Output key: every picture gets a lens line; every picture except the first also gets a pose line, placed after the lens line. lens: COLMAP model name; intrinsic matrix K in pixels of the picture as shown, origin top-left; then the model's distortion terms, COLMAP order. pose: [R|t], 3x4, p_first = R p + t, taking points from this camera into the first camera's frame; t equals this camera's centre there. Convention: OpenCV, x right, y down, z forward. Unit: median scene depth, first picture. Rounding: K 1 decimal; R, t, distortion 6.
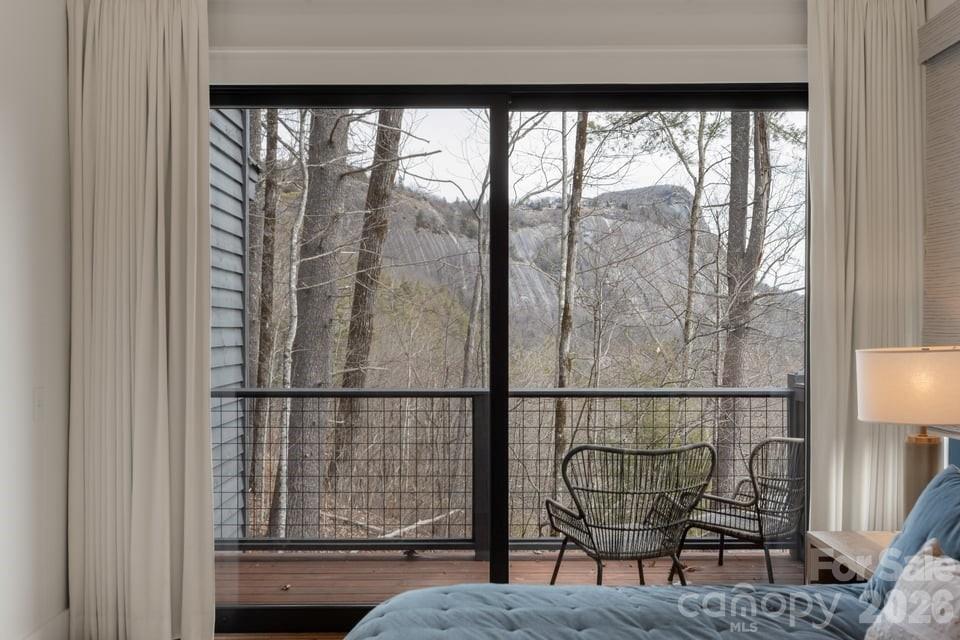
lens RADIAL K [[922.3, 0, 499.1], [0, 922.3, 329.8], [0, 0, 1]] dist [0.041014, 0.000000]
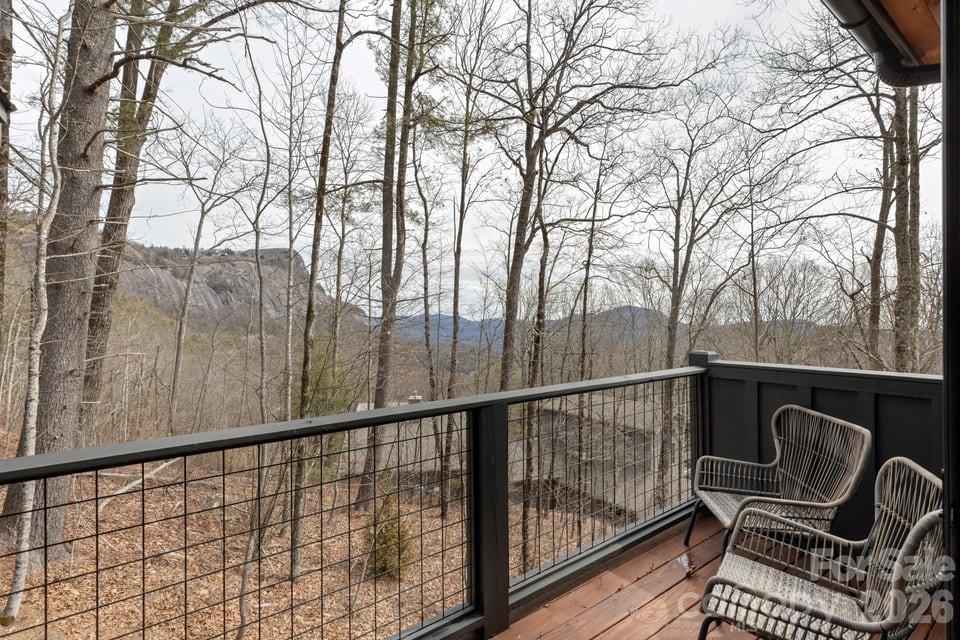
lens RADIAL K [[435.7, 0, 482.1], [0, 435.7, 317.8], [0, 0, 1]] dist [0.001513, 0.001299]
pose [[0.824358, -0.003343, 0.566058, -0.095497], [0.007730, 0.999956, -0.005352, 0.001433], [-0.566015, 0.008788, 0.824348, 0.325640]]
